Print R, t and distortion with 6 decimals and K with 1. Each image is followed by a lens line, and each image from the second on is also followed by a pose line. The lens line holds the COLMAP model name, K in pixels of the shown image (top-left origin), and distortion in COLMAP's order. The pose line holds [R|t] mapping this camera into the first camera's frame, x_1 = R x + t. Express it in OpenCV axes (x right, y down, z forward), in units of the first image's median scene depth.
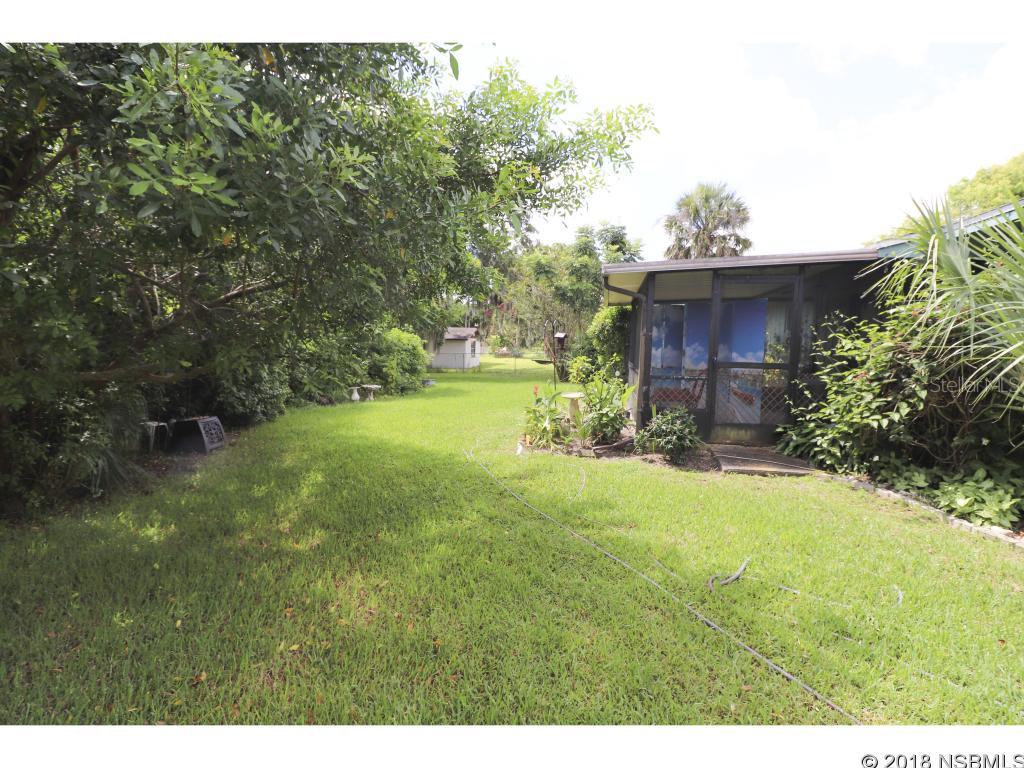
lens RADIAL K [[469.2, 0, 511.0], [0, 469.2, 380.6], [0, 0, 1]] dist [-0.012008, -0.002888]
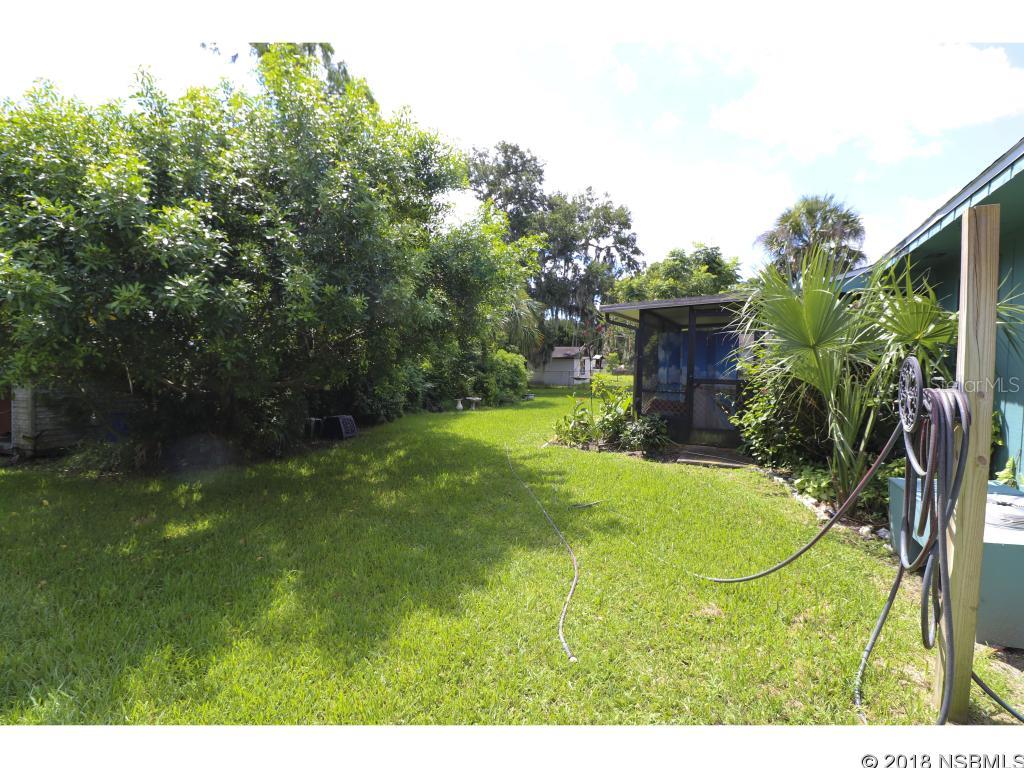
lens RADIAL K [[469.2, 0, 513.3], [0, 469.2, 387.0], [0, 0, 1]] dist [-0.012008, -0.002888]
pose [[0.962487, 0.009209, -0.271170, 0.147904], [-0.015417, 0.999665, -0.020771, 0.007078], [0.270888, 0.024173, 0.962307, -0.157606]]
